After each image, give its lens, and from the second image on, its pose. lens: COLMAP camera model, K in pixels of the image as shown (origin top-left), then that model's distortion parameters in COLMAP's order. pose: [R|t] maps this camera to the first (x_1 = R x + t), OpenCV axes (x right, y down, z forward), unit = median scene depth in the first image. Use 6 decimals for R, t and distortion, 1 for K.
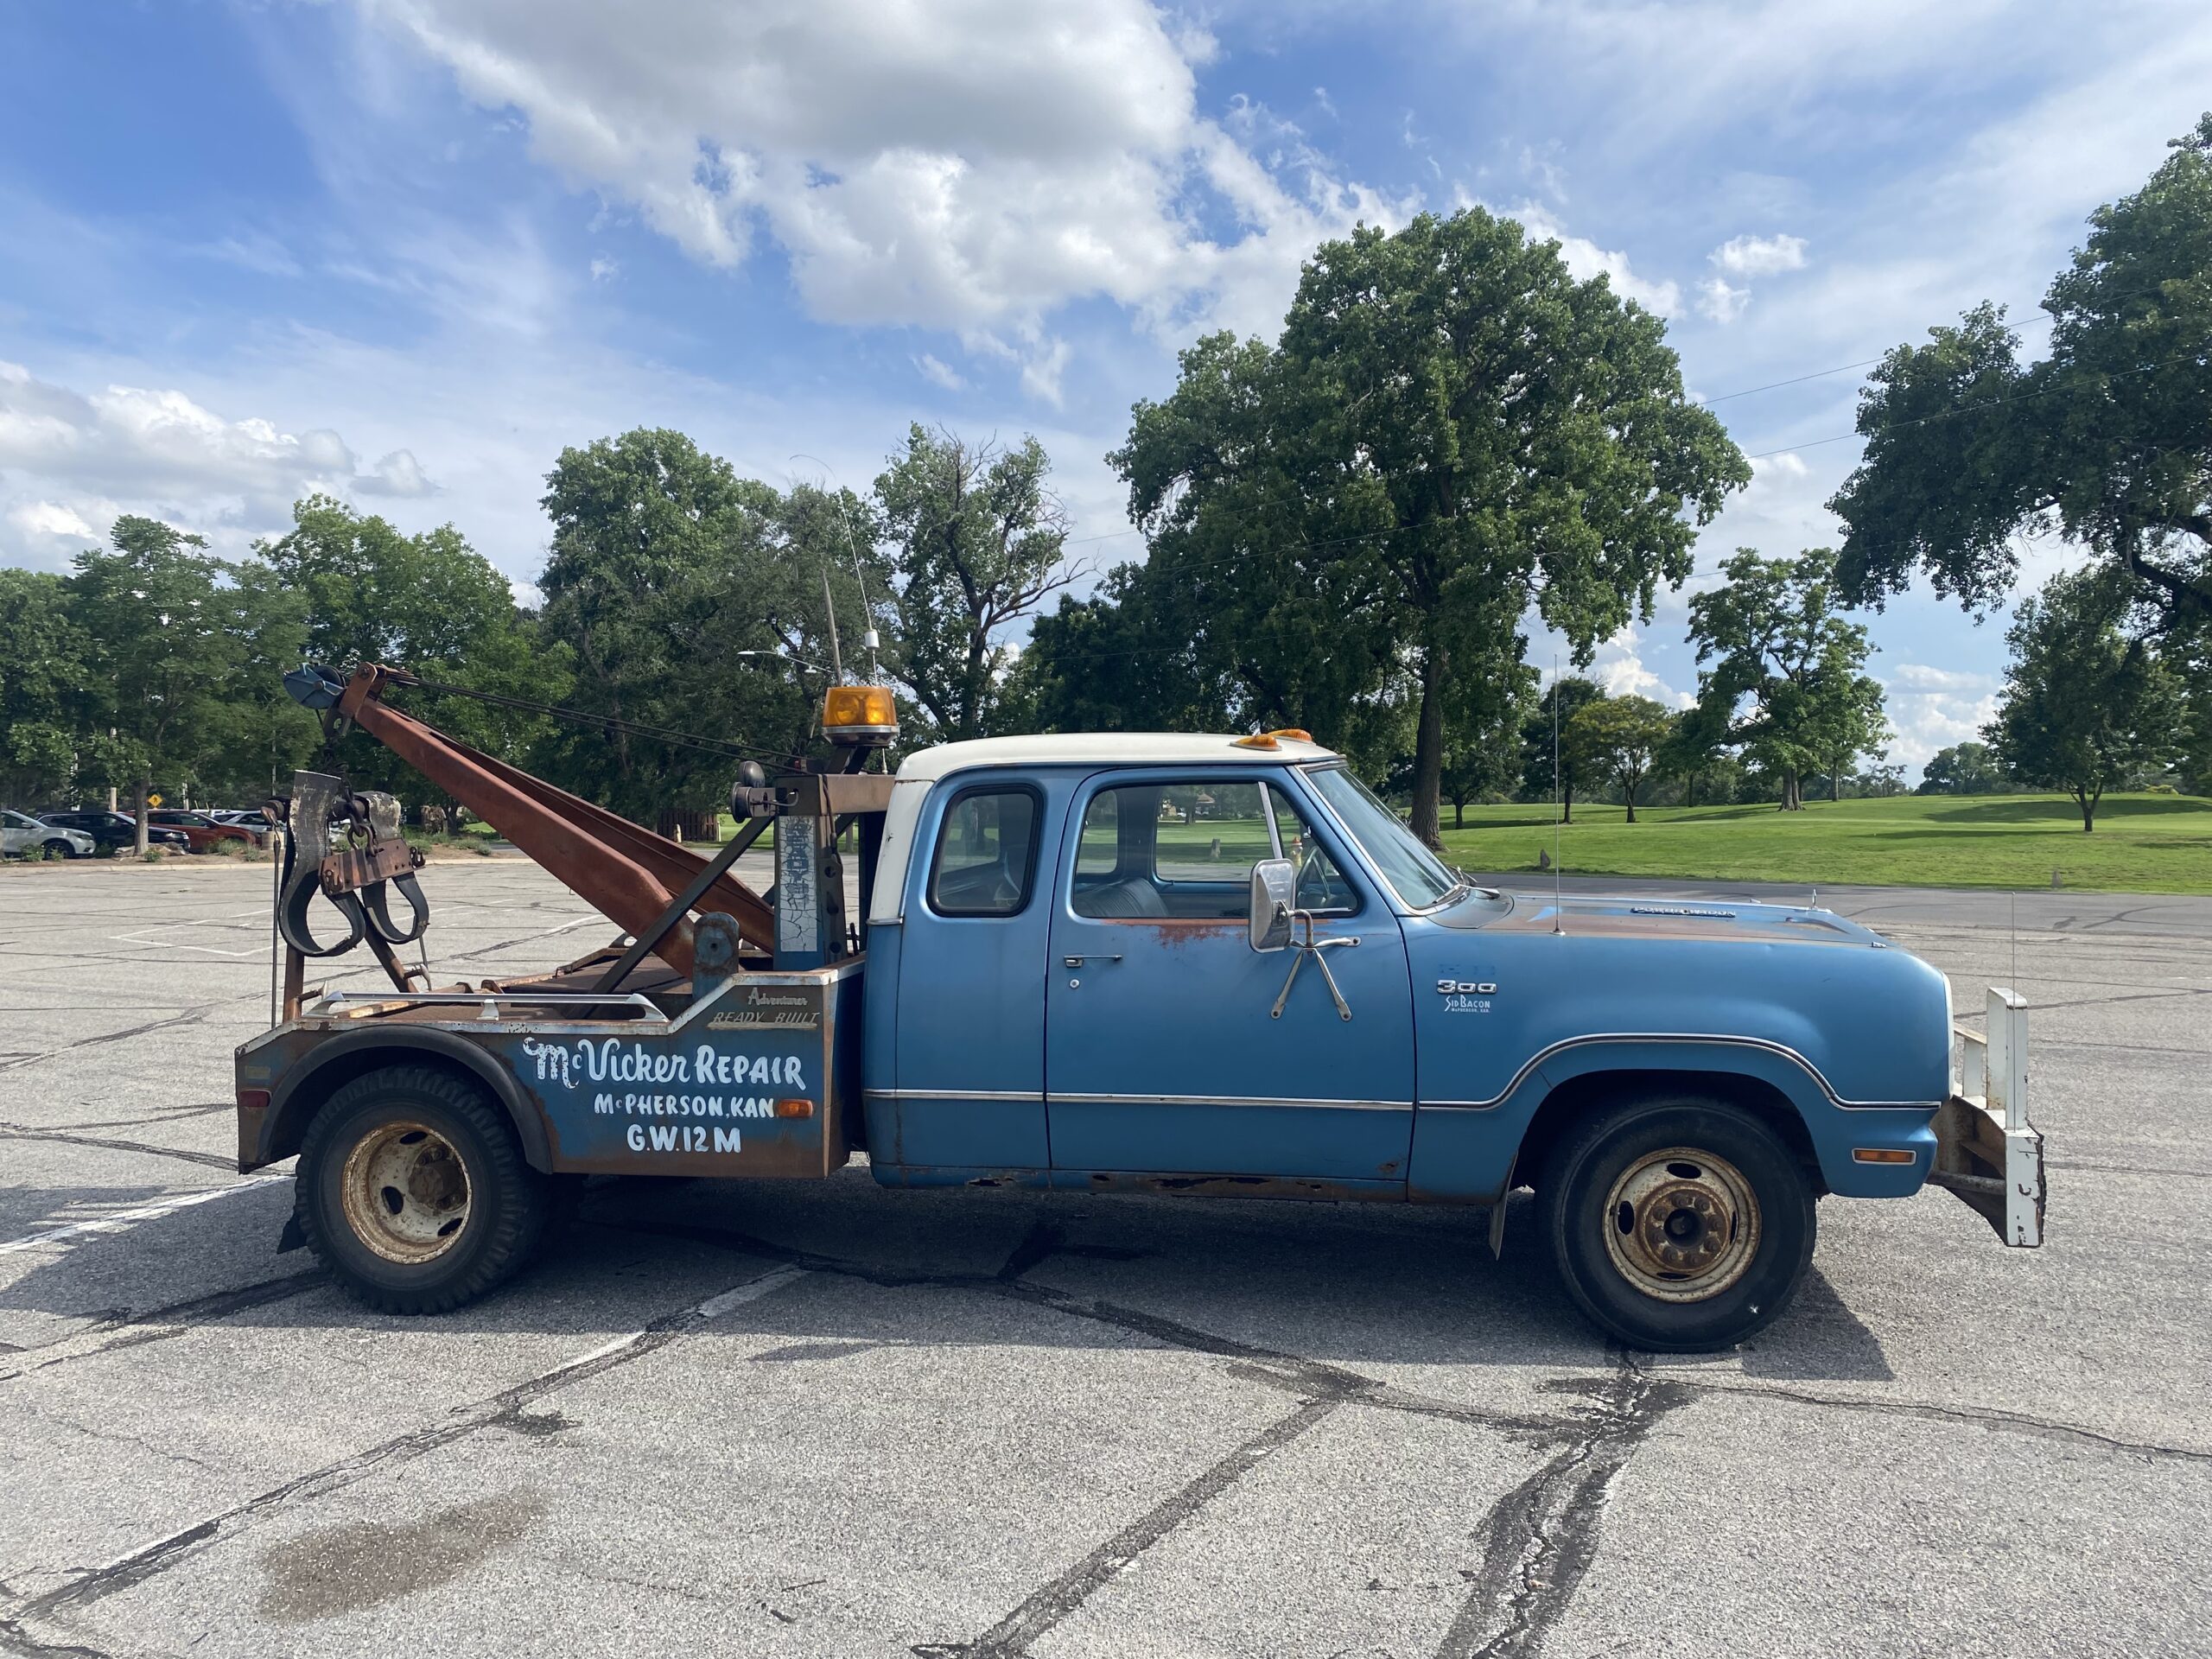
lens RADIAL K [[1677.0, 0, 1116.2], [0, 1677.0, 831.8], [0, 0, 1]] dist [0.027765, -0.025620]
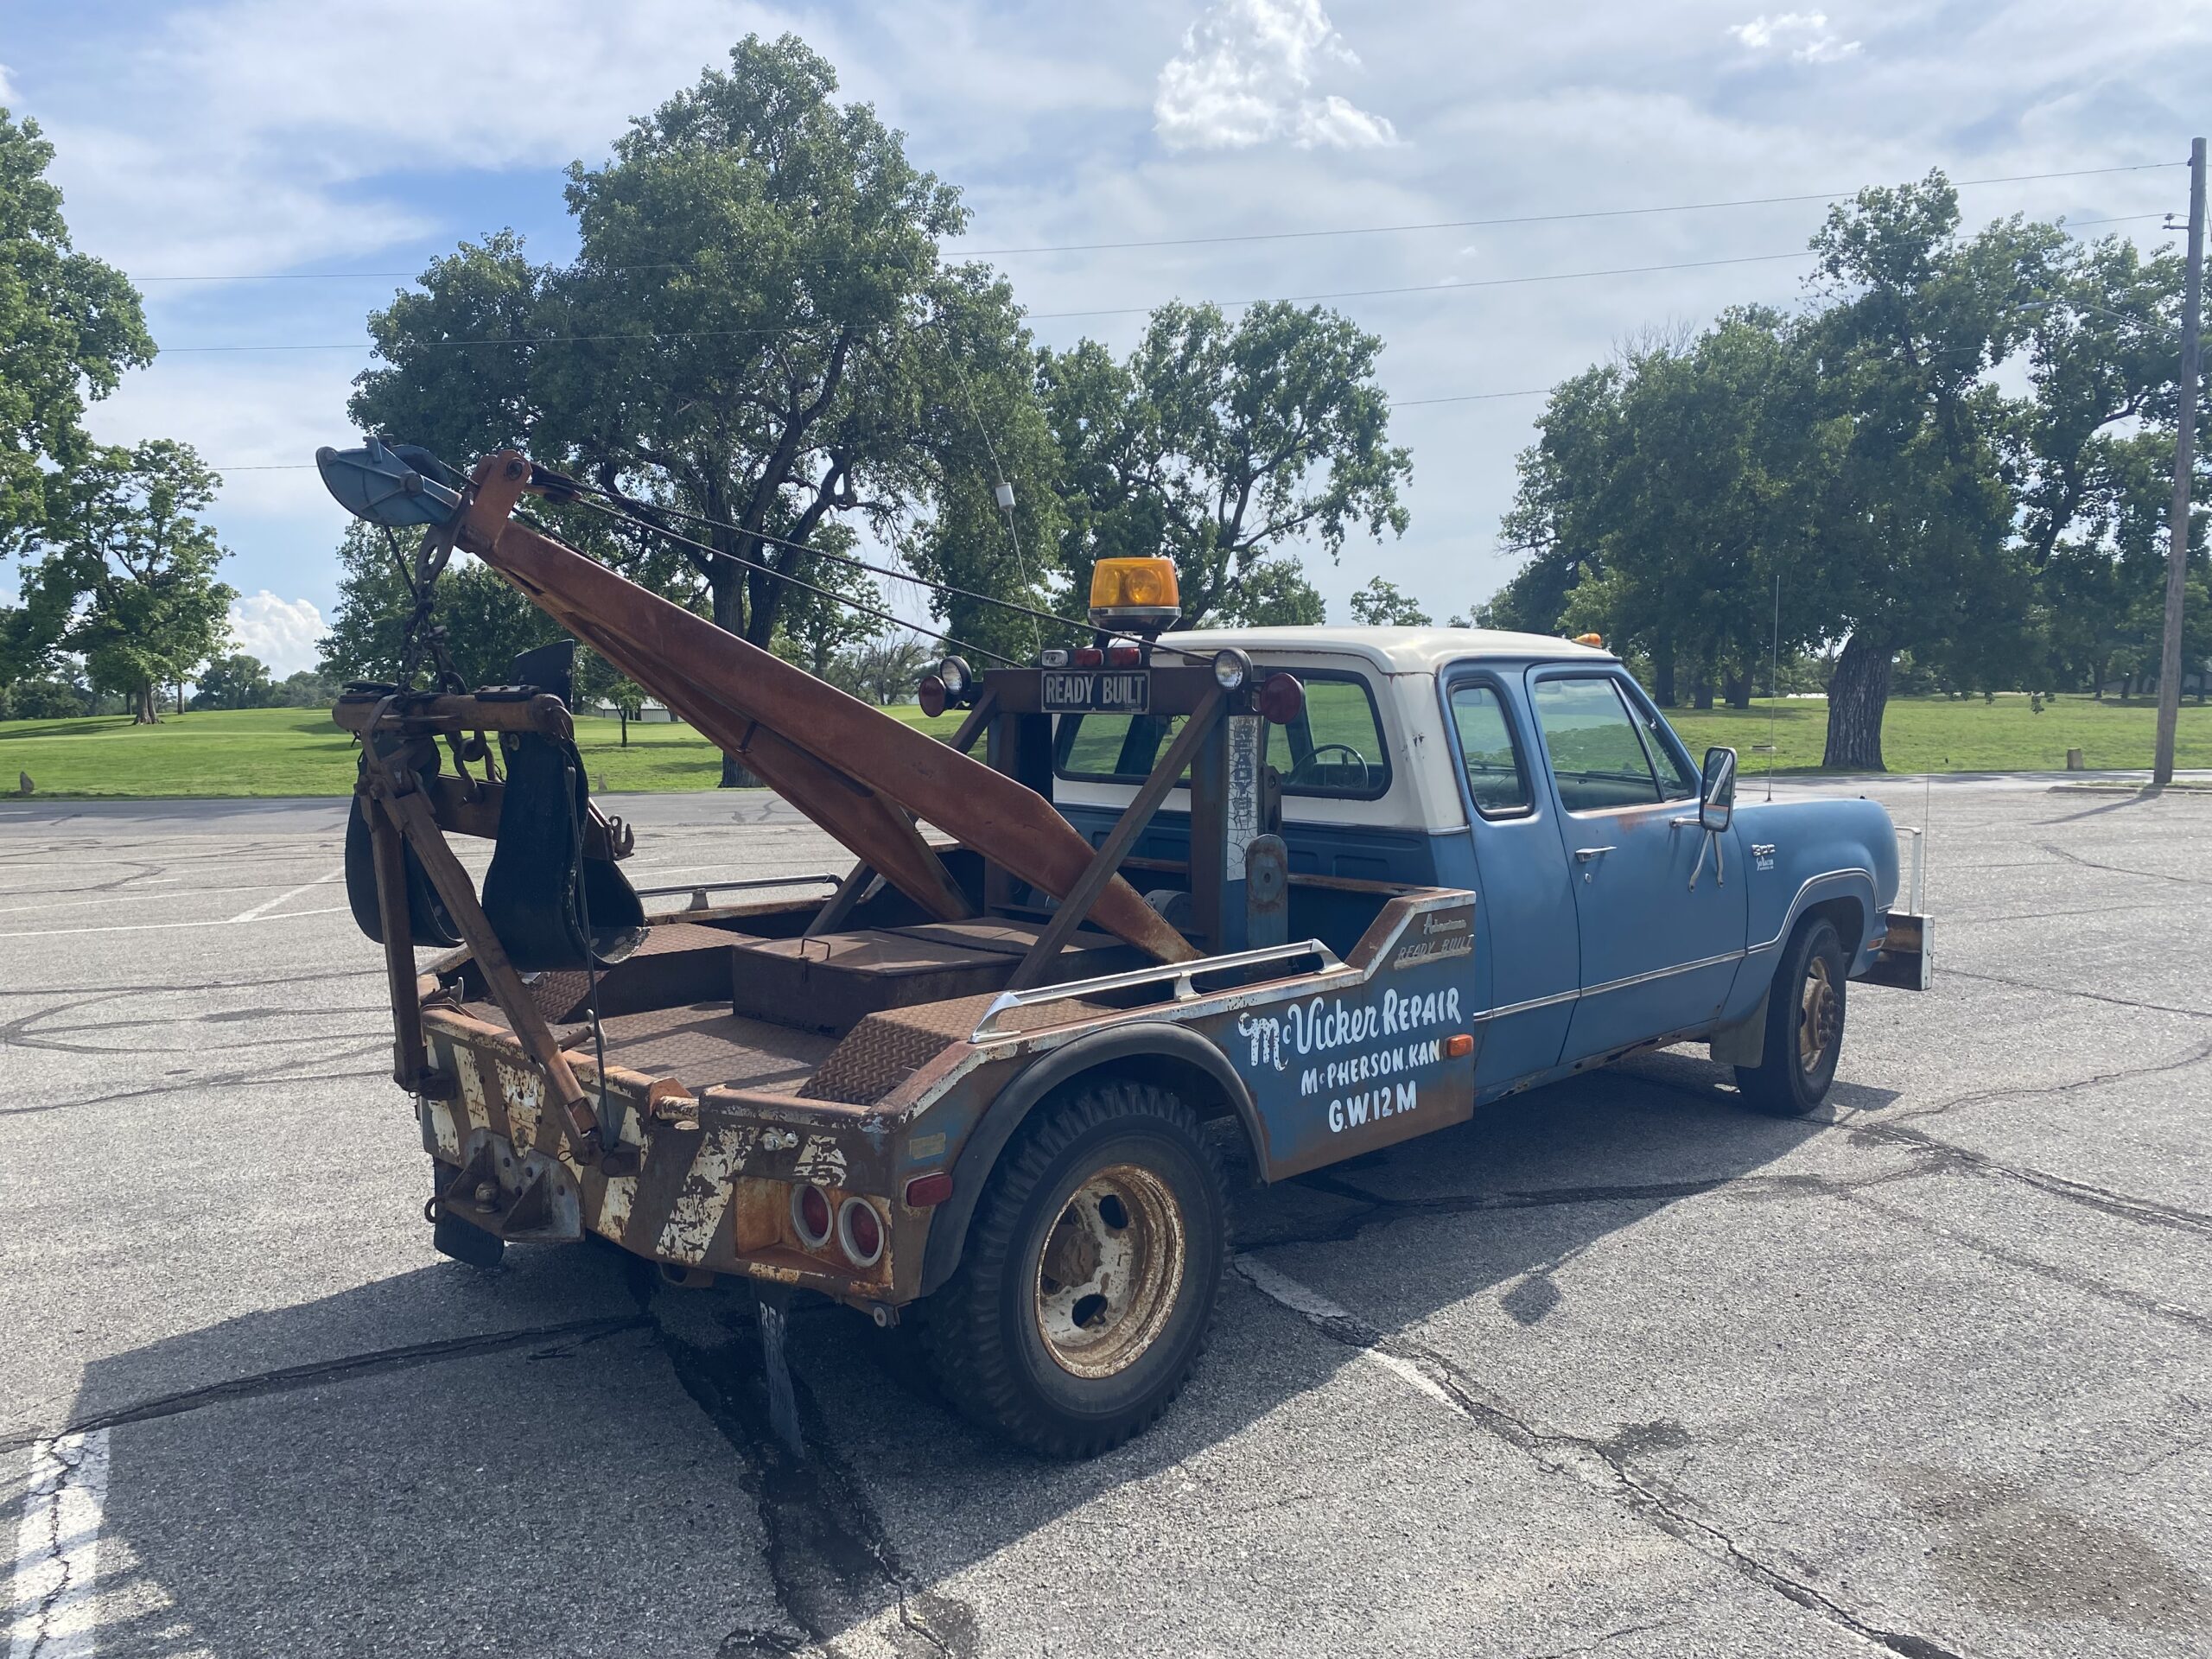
lens RADIAL K [[1677.0, 0, 1106.8], [0, 1677.0, 848.8], [0, 0, 1]] dist [0.027765, -0.025620]
pose [[0.585922, -0.068720, 0.807448, -0.975456], [0.019056, 0.997291, 0.071050, -0.002731], [-0.810143, -0.026243, 0.585644, 0.623486]]
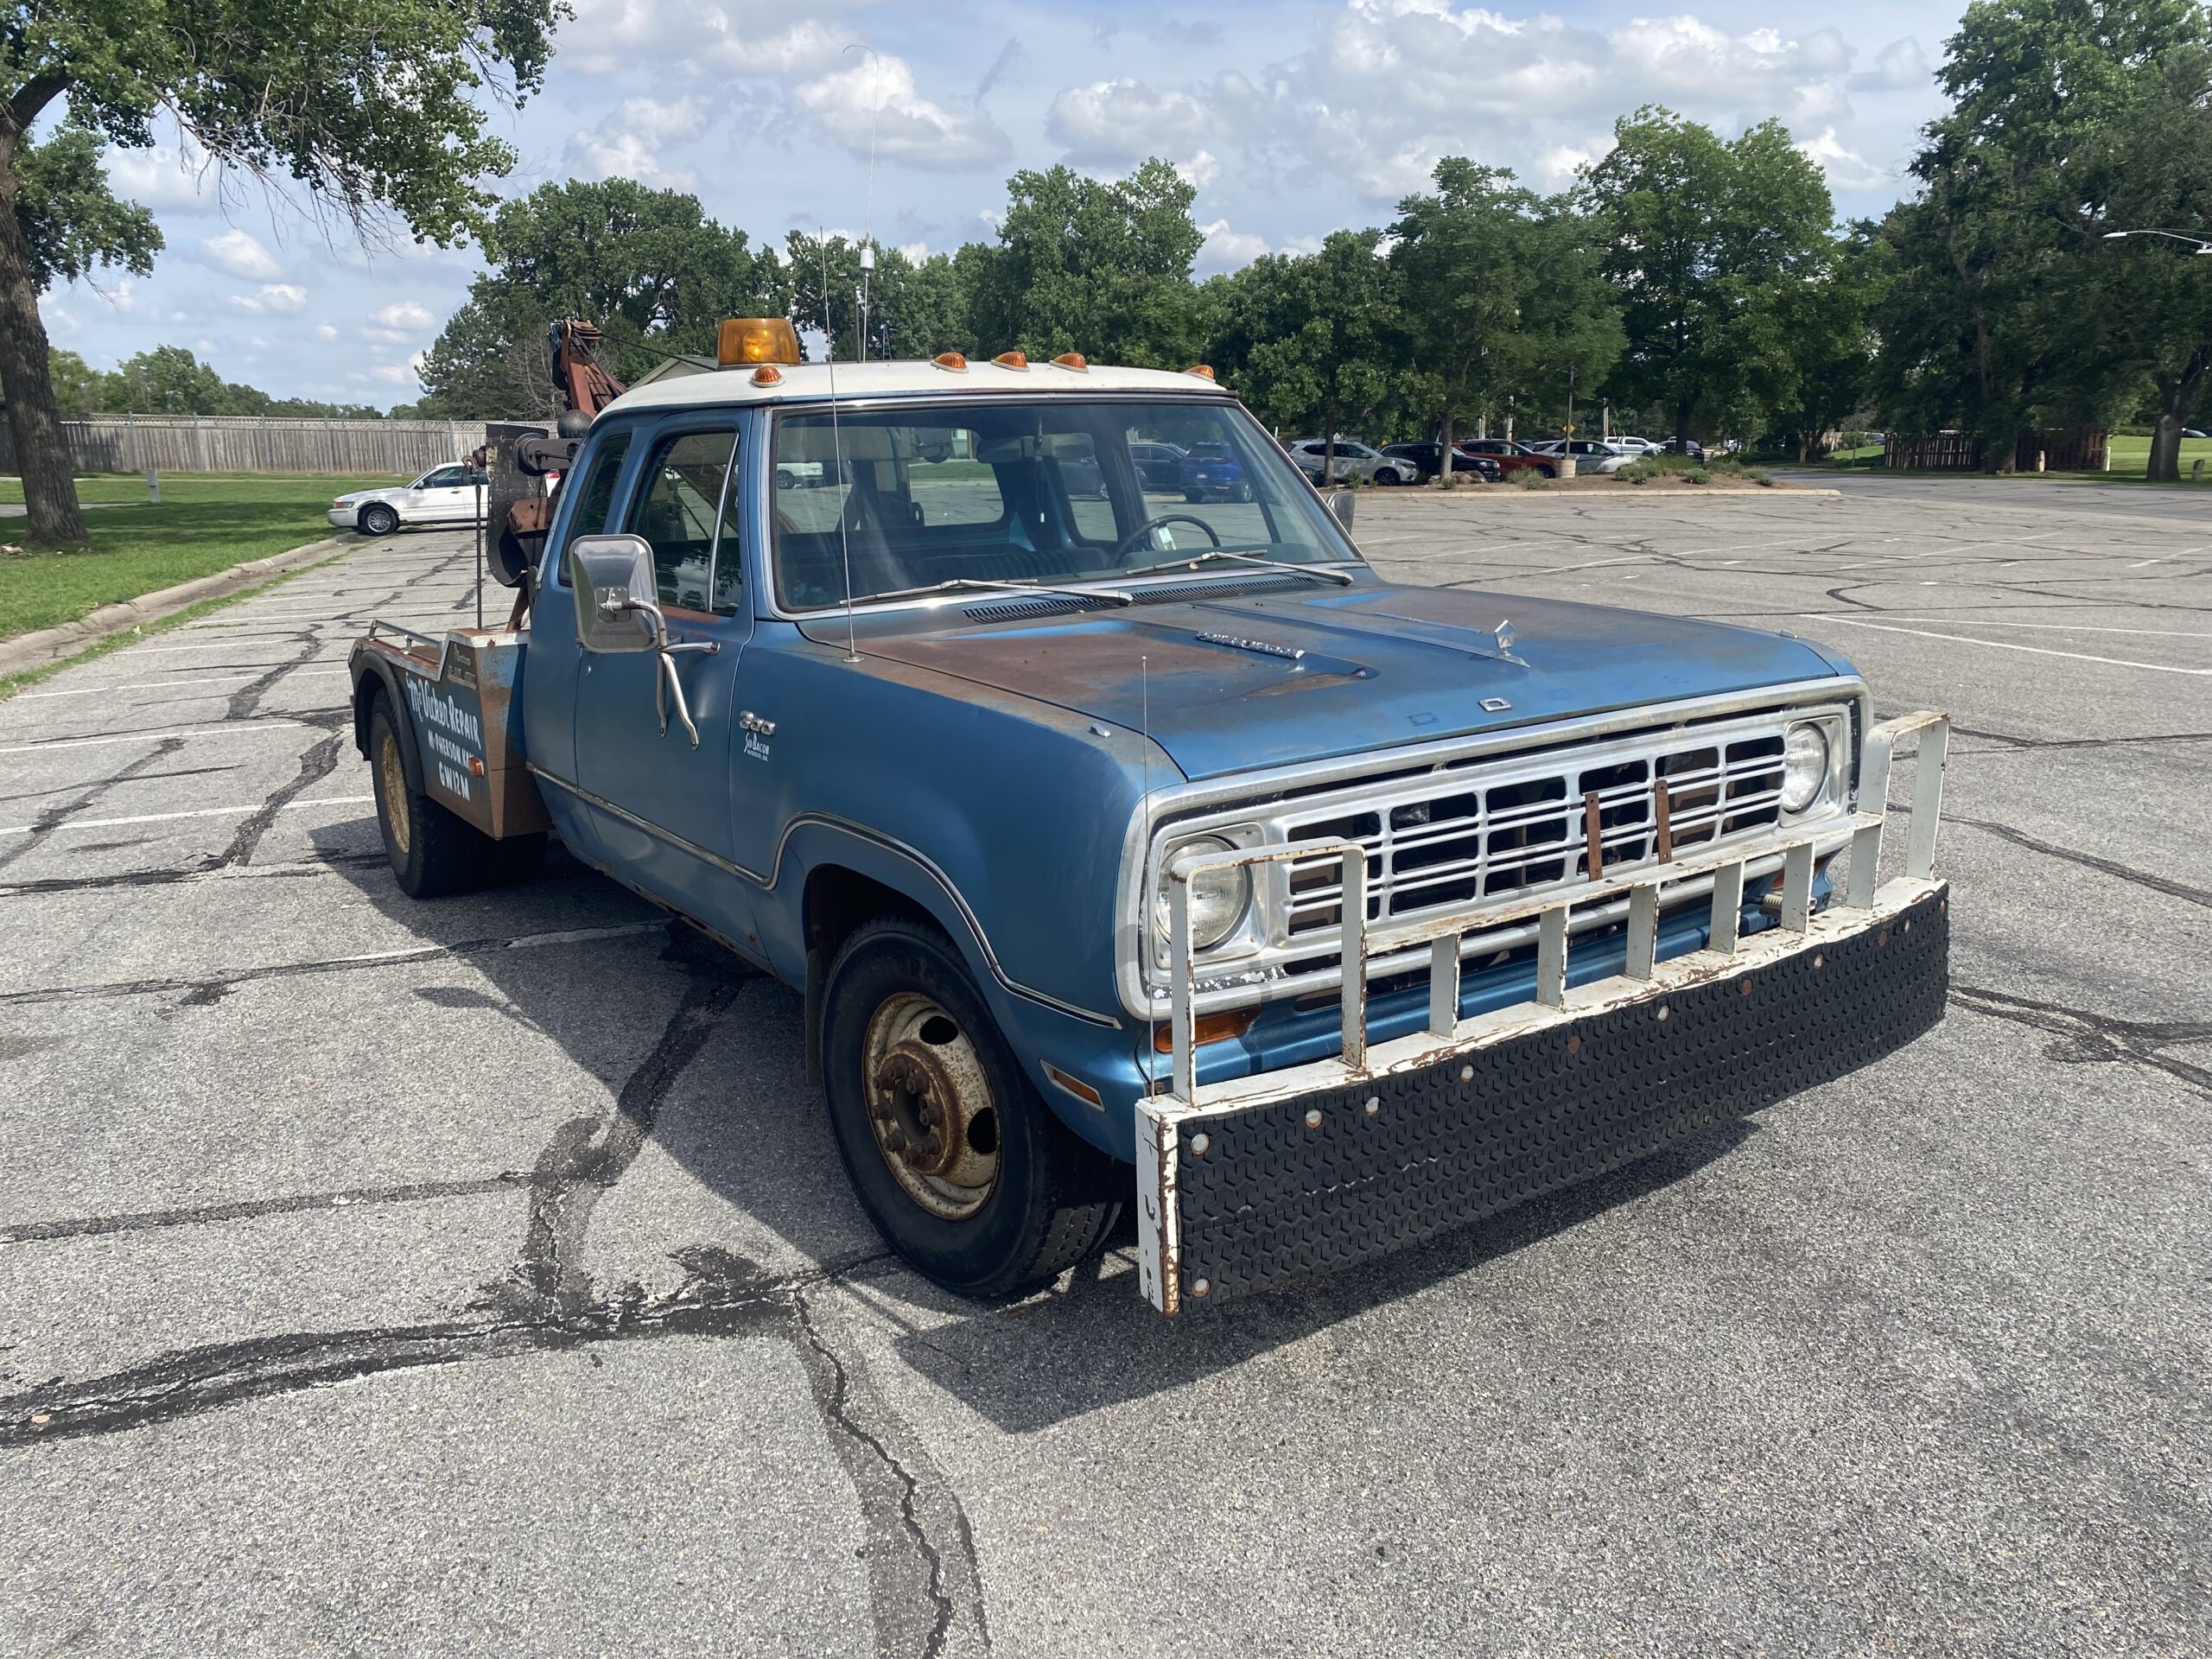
lens RADIAL K [[1677.0, 0, 1104.1], [0, 1677.0, 834.0], [0, 0, 1]] dist [0.027765, -0.025620]
pose [[0.691177, 0.159301, -0.704909, 0.773617], [-0.001841, 0.975788, 0.218711, -0.018132], [0.722683, -0.149871, 0.674736, 0.567258]]
